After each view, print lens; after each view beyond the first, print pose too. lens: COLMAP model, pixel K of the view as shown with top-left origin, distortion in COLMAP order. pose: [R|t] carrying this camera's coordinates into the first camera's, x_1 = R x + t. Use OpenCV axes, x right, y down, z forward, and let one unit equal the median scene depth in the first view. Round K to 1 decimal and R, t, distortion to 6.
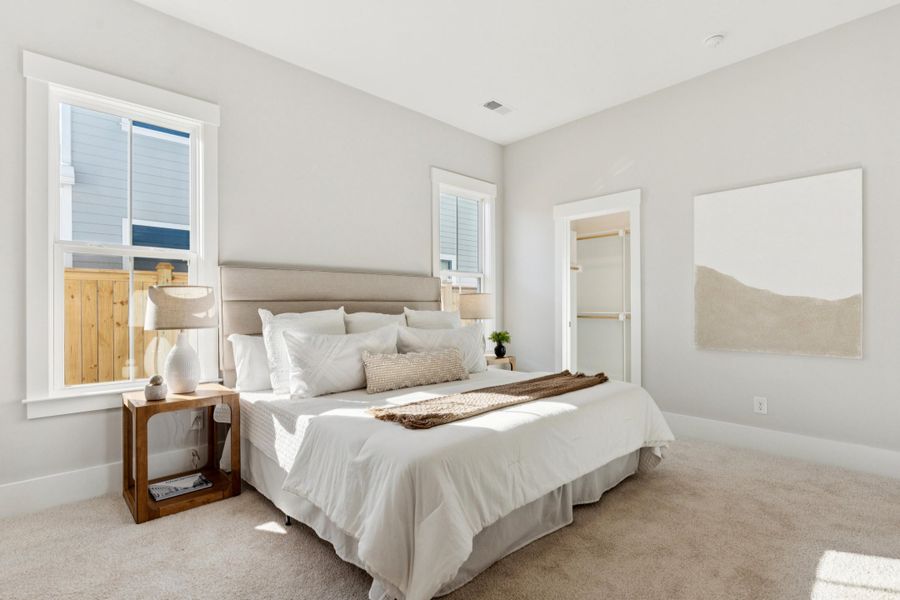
lens RADIAL K [[422.4, 0, 450.0], [0, 422.4, 300.0], [0, 0, 1]] dist [0.000930, 0.000463]
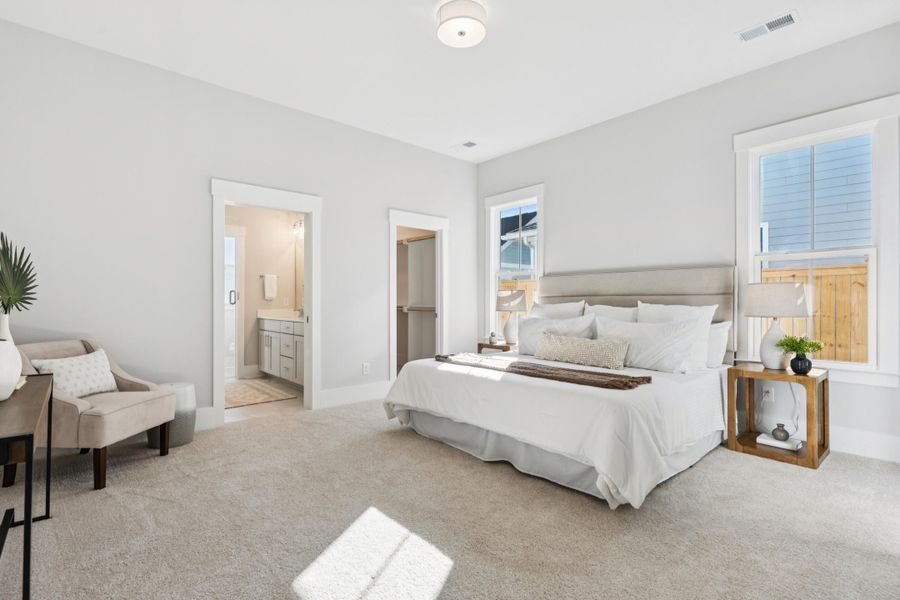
lens RADIAL K [[422.4, 0, 450.0], [0, 422.4, 300.0], [0, 0, 1]] dist [0.000930, 0.000463]
pose [[-0.018175, -0.001213, -0.999834, 1.170454], [0.017209, 0.999851, -0.001526, 0.009954], [0.999687, -0.017233, -0.018152, 0.655041]]
